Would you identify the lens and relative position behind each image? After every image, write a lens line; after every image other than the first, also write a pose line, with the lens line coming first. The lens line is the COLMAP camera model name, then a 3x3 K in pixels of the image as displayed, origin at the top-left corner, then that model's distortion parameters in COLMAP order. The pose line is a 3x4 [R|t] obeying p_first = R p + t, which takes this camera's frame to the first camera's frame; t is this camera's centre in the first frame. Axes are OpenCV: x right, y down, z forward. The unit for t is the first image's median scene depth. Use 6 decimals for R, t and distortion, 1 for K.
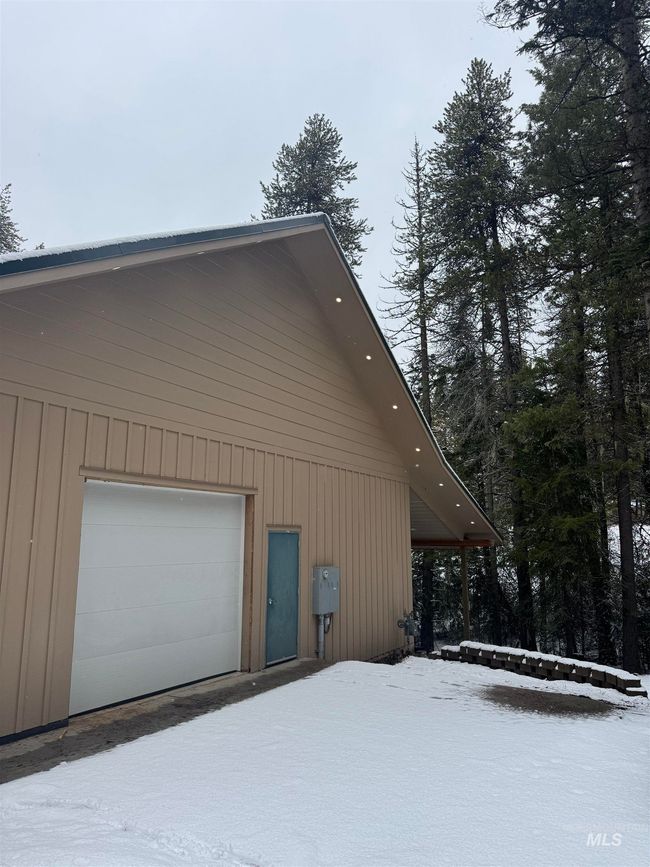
lens RADIAL K [[595.6, 0, 327.2], [0, 595.6, 437.3], [0, 0, 1]] dist [0.037773, -0.065361]
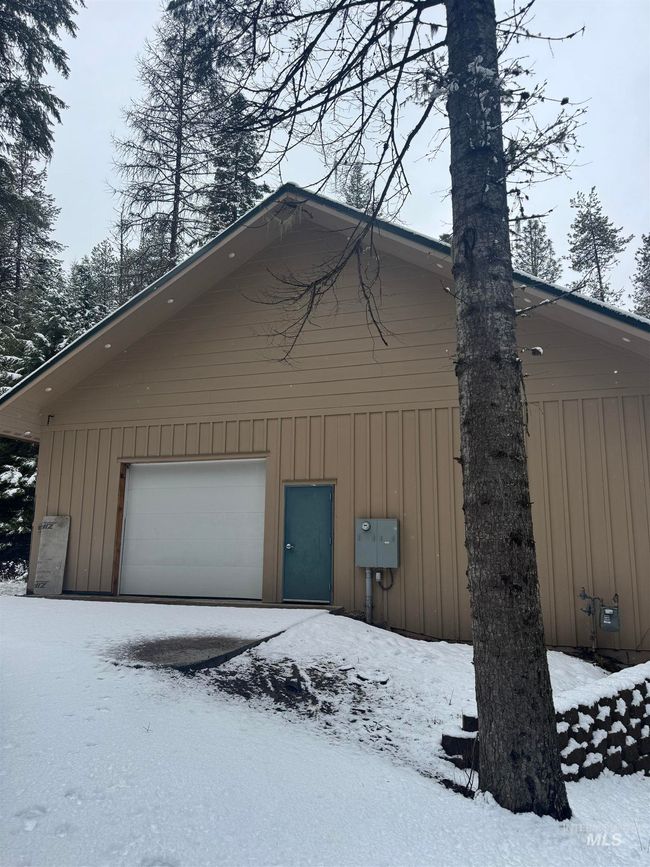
lens RADIAL K [[595.6, 0, 327.2], [0, 595.6, 437.3], [0, 0, 1]] dist [0.037773, -0.065361]
pose [[0.197355, -0.154826, -0.968029, 1.035889], [0.168878, 0.978057, -0.122000, 0.219073], [0.965677, -0.139402, 0.219171, 0.839164]]
